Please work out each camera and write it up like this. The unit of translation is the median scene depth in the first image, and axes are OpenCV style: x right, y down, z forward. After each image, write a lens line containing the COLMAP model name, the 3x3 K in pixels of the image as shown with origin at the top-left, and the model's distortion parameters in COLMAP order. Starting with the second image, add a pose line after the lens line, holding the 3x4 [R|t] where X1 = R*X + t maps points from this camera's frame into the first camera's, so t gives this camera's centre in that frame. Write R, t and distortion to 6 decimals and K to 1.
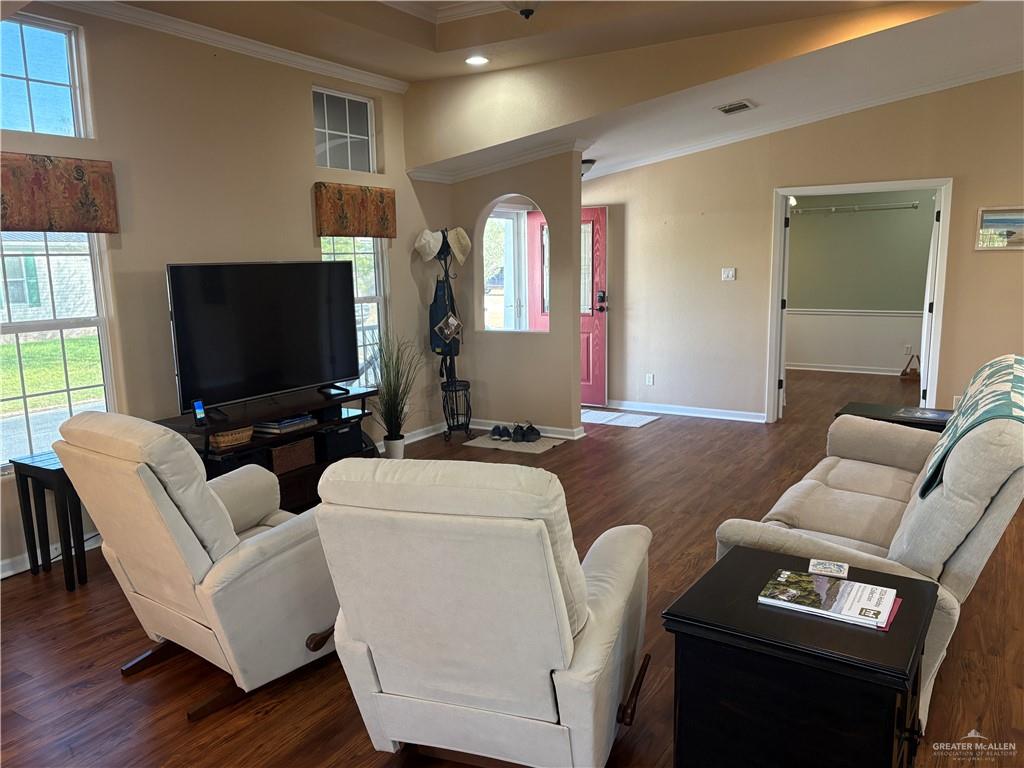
lens RADIAL K [[778.5, 0, 503.9], [0, 778.5, 384.9], [0, 0, 1]] dist [0.029329, -0.011400]
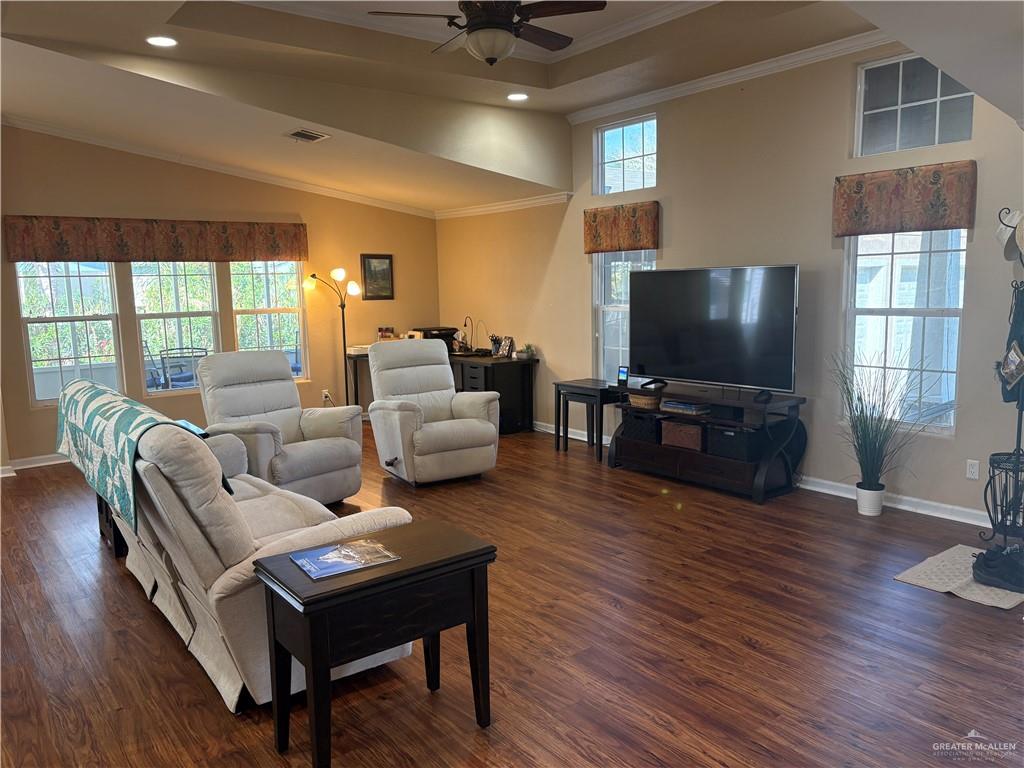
lens RADIAL K [[778.5, 0, 507.5], [0, 778.5, 386.0], [0, 0, 1]] dist [0.029329, -0.011400]
pose [[-0.330414, 0.151775, -0.931553, 0.825127], [-0.124978, 0.971259, 0.202573, -0.172359], [0.935525, 0.183357, -0.301949, 1.030369]]
